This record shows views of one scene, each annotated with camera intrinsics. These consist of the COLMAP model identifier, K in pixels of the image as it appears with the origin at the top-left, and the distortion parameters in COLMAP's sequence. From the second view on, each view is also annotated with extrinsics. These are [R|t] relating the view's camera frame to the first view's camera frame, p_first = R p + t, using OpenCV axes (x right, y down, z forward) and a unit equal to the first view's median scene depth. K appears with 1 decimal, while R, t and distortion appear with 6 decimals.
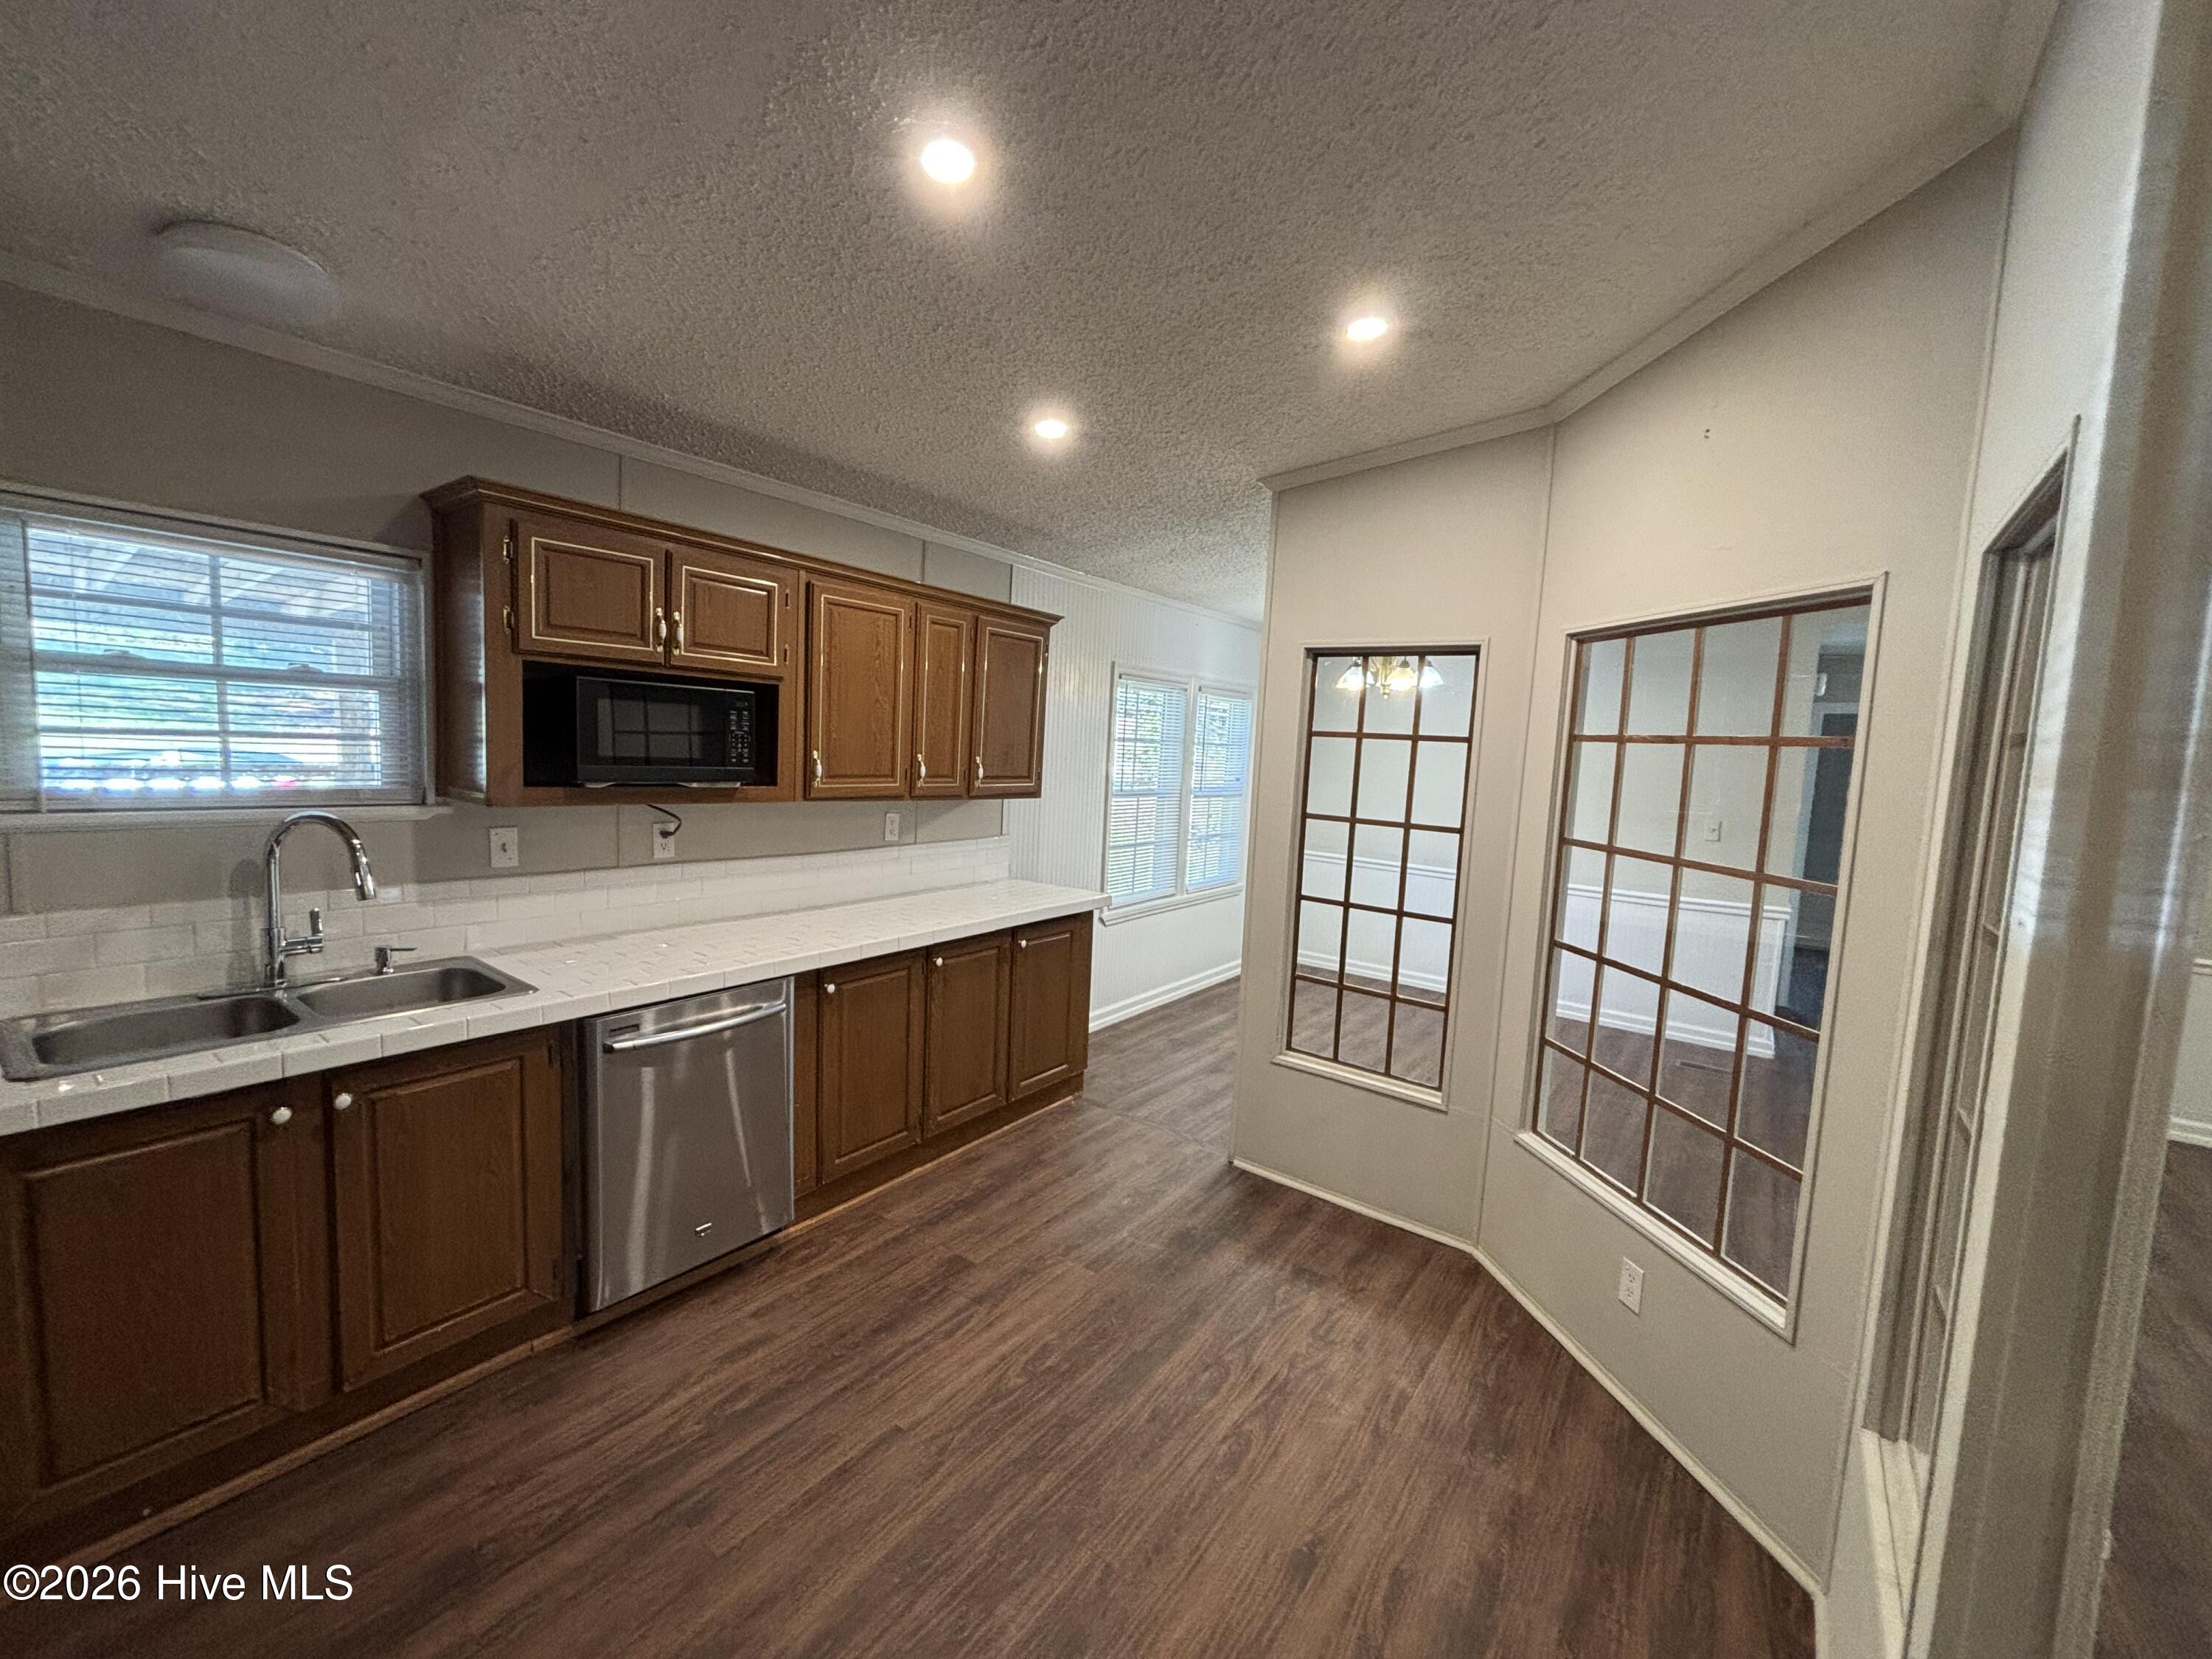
lens RADIAL K [[891.1, 0, 1111.4], [0, 891.1, 830.5], [0, 0, 1]] dist [-0.002839, 0.000598]
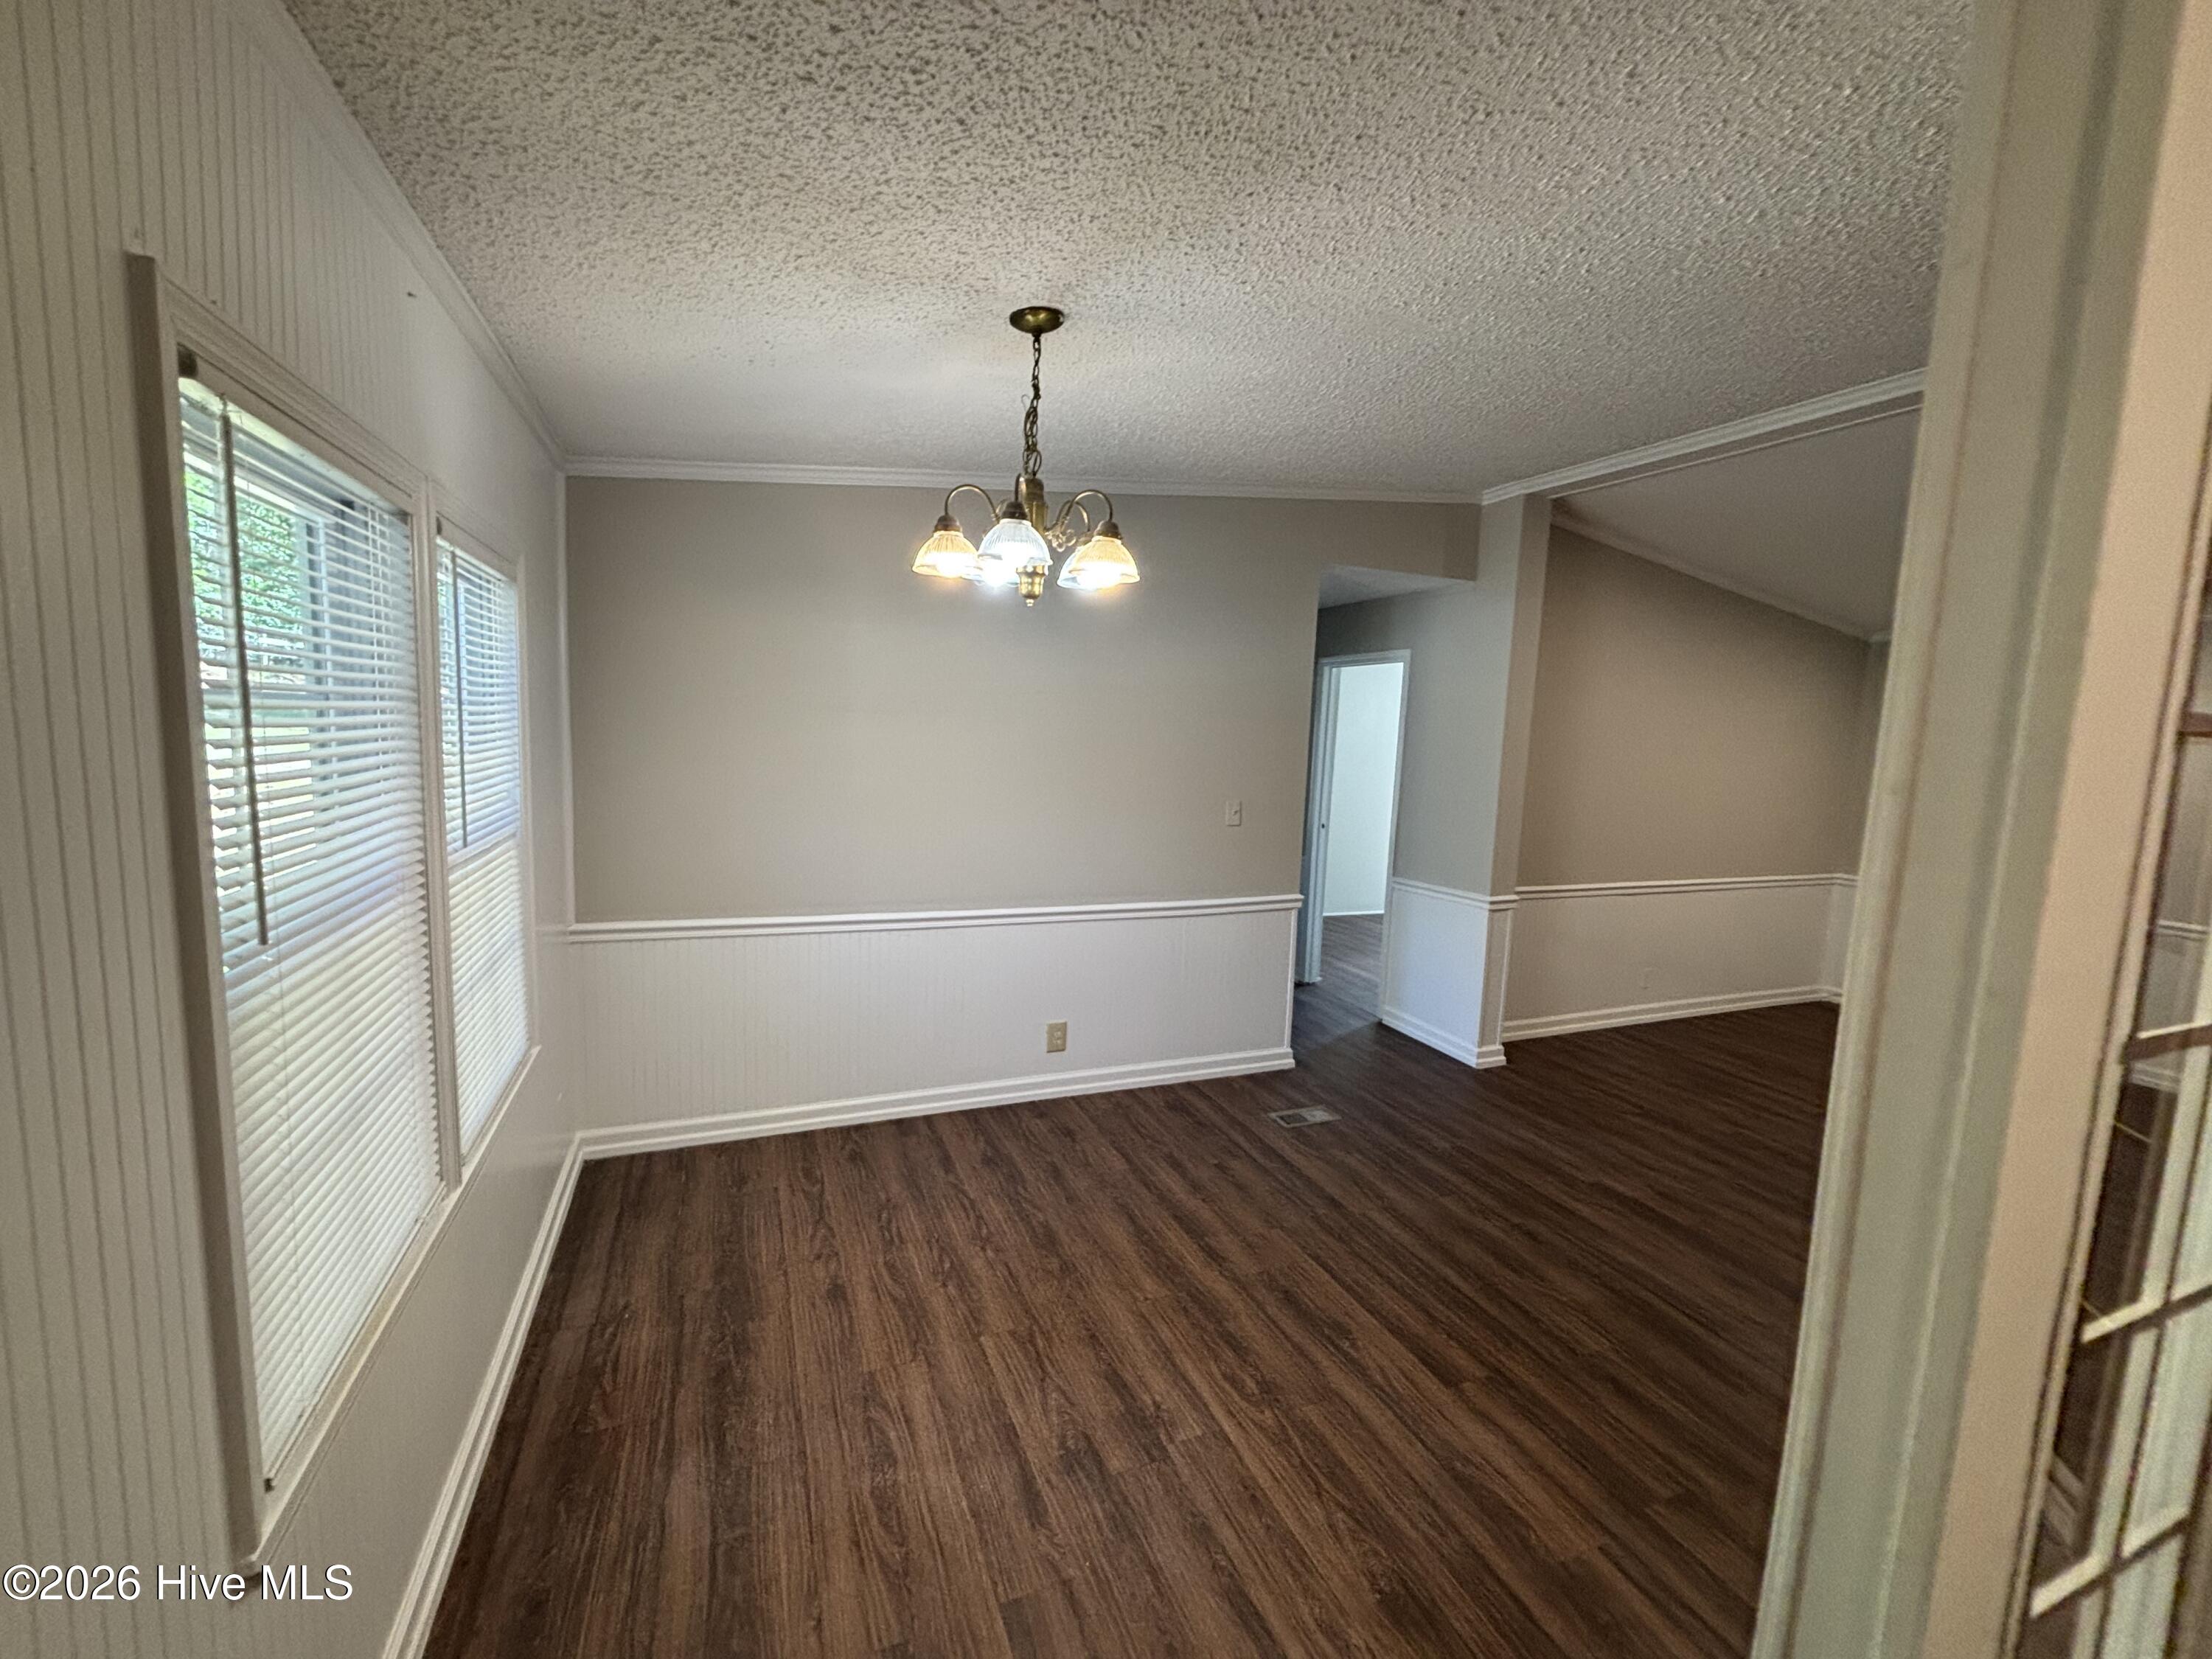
lens RADIAL K [[891.1, 0, 1111.4], [0, 891.1, 830.5], [0, 0, 1]] dist [-0.002839, 0.000598]
pose [[0.508379, -0.126045, 0.851859, -0.112798], [0.068017, 0.992017, 0.106191, -0.140755], [-0.858443, 0.003956, 0.512894, 1.260214]]
